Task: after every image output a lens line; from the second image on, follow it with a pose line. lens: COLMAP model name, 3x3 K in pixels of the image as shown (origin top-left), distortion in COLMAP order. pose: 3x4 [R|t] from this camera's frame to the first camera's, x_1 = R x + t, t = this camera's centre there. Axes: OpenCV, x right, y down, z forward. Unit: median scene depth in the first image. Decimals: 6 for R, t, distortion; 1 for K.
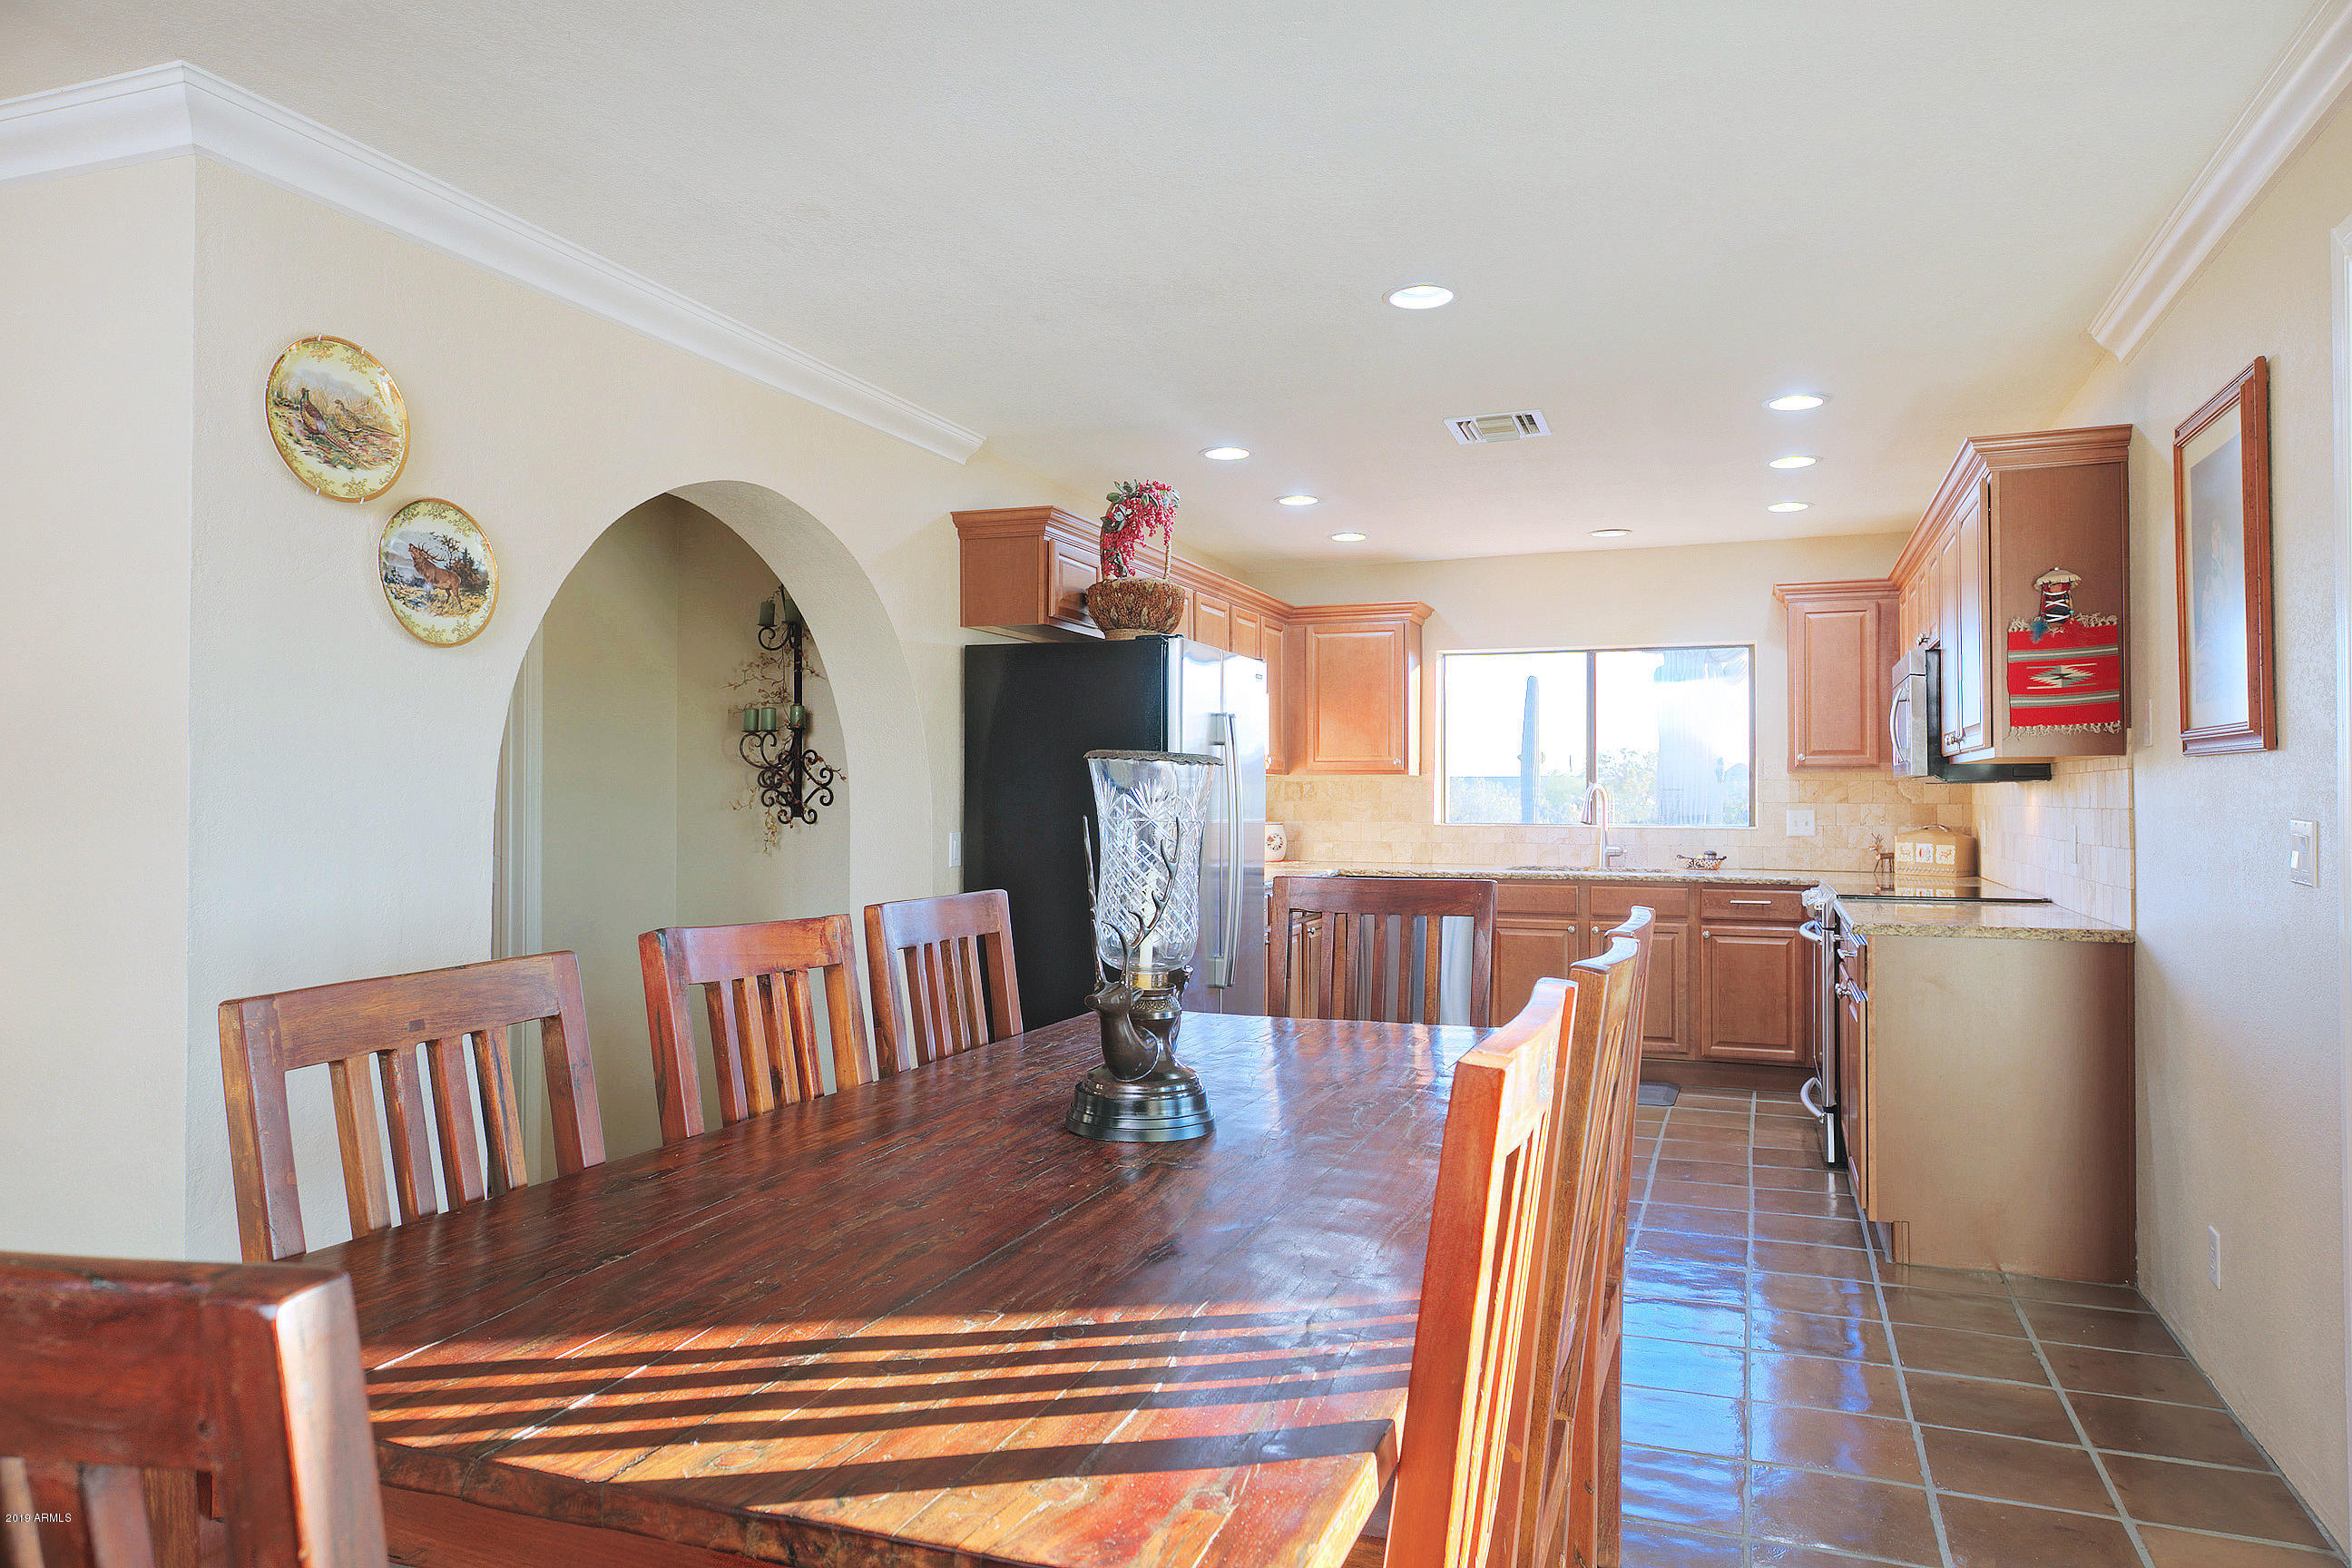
lens RADIAL K [[1525.9, 0, 1169.1], [0, 1525.9, 781.8], [0, 0, 1]] dist [0.018543, 0.005545]
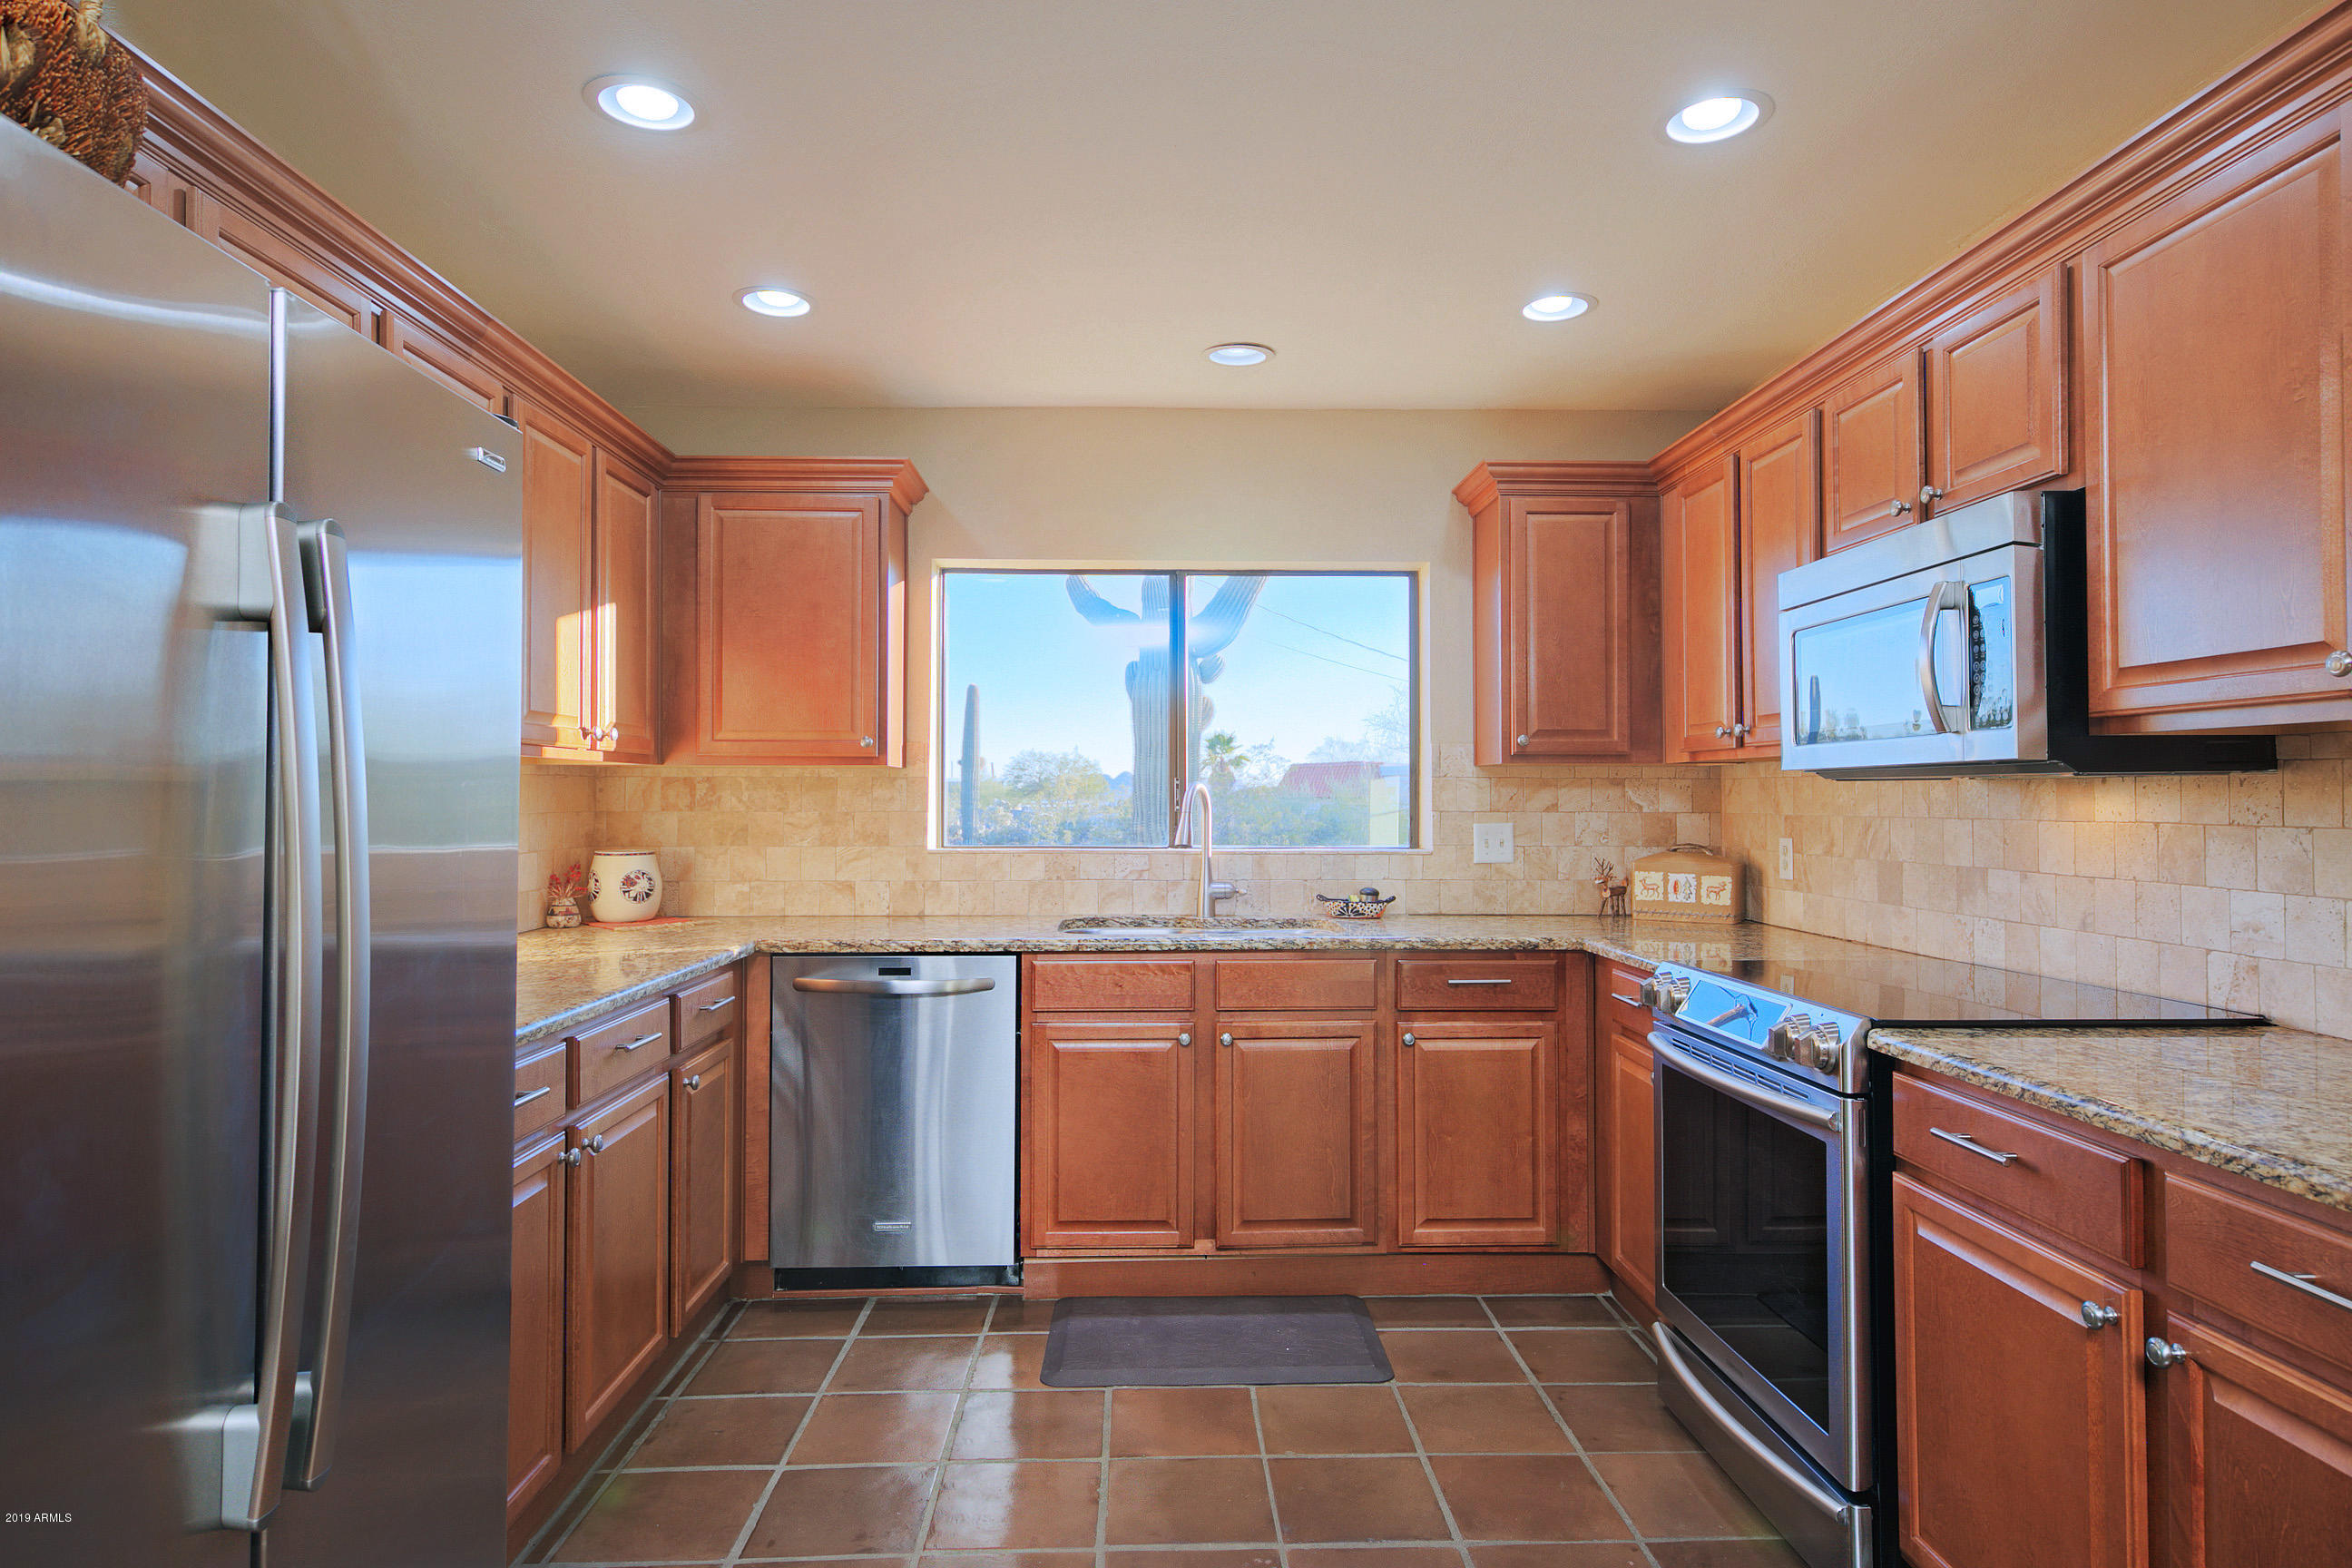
lens RADIAL K [[1341.9, 0, 1181.3], [0, 1341.9, 778.6], [0, 0, 1]] dist [0.026738, -0.004047]
pose [[0.920717, 0.004738, 0.390202, 0.087738], [-0.002280, 0.999975, -0.006762, 0.004893], [-0.390224, 0.005337, 0.920704, 0.698583]]
